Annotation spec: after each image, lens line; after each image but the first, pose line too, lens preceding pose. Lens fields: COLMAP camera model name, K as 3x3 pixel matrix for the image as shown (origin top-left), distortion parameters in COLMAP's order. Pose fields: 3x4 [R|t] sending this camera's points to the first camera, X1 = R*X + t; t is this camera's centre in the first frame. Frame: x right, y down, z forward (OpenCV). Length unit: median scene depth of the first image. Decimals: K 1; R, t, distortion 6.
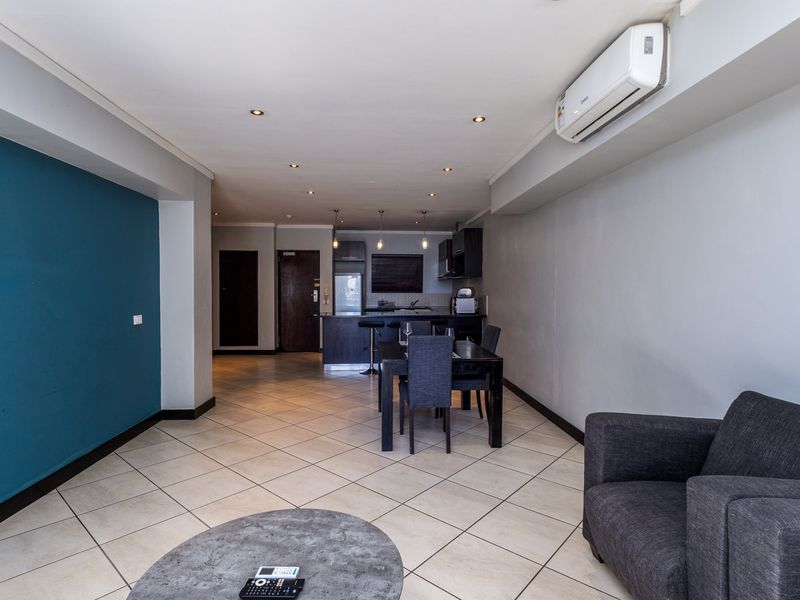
lens RADIAL K [[433.6, 0, 402.1], [0, 433.6, 297.0], [0, 0, 1]] dist [0.003710, 0.002336]
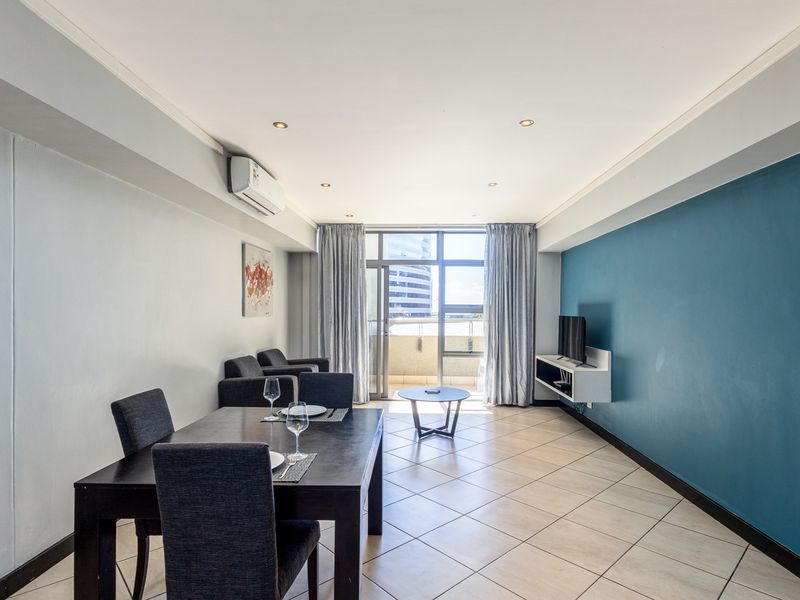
lens RADIAL K [[444.0, 0, 403.3], [0, 444.0, 318.0], [0, 0, 1]] dist [0.000252, 0.000417]
pose [[-0.994162, -0.008588, 0.107556, -0.141521], [-0.004365, 0.999212, 0.039438, -0.041377], [-0.107810, 0.038738, -0.993417, 1.531342]]
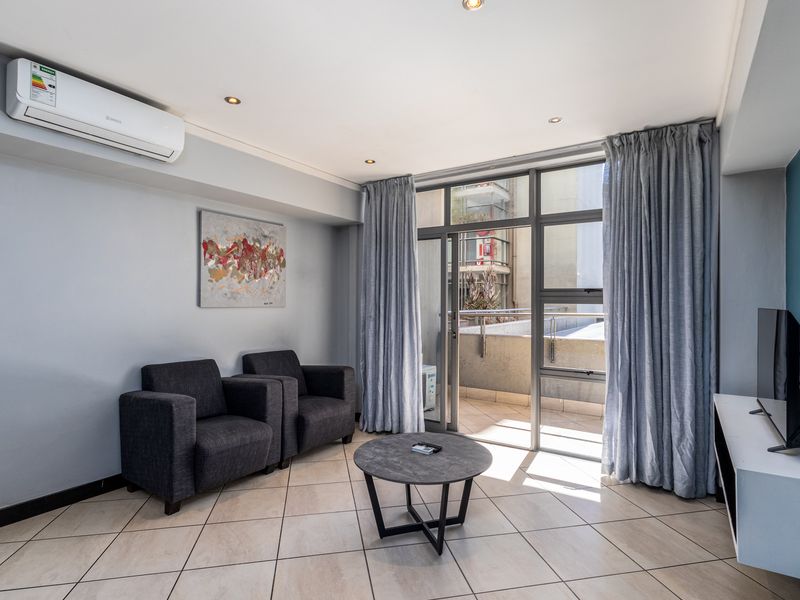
lens RADIAL K [[433.6, 0, 402.1], [0, 433.6, 297.0], [0, 0, 1]] dist [0.003710, 0.002336]
pose [[-0.794446, 0.002623, 0.607330, -0.452717], [0.008350, 0.999943, 0.006605, -0.019131], [-0.607278, 0.010318, -0.794422, 0.840997]]
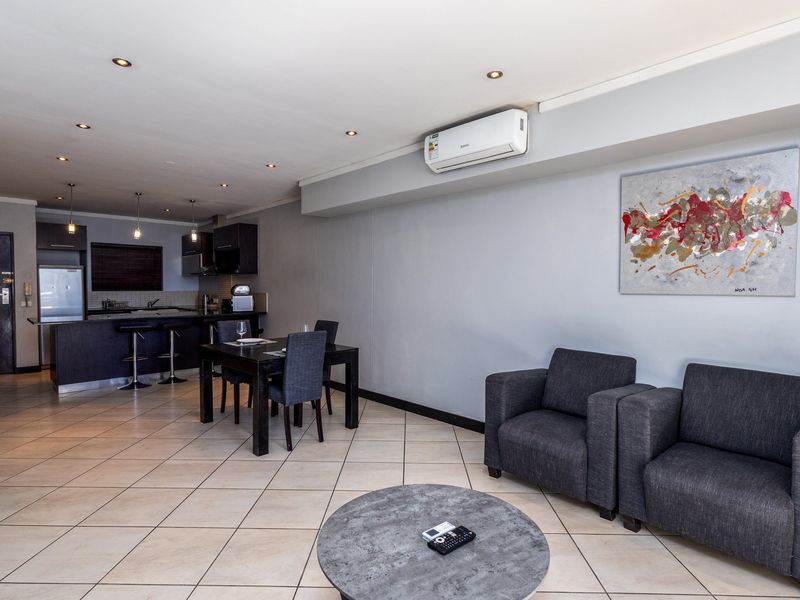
lens RADIAL K [[433.6, 0, 402.1], [0, 433.6, 297.0], [0, 0, 1]] dist [0.003710, 0.002336]
pose [[0.768280, -0.016548, 0.639901, -0.356385], [0.011995, 0.999862, 0.011456, -0.002408], [-0.640002, -0.001125, 0.768372, 0.054656]]
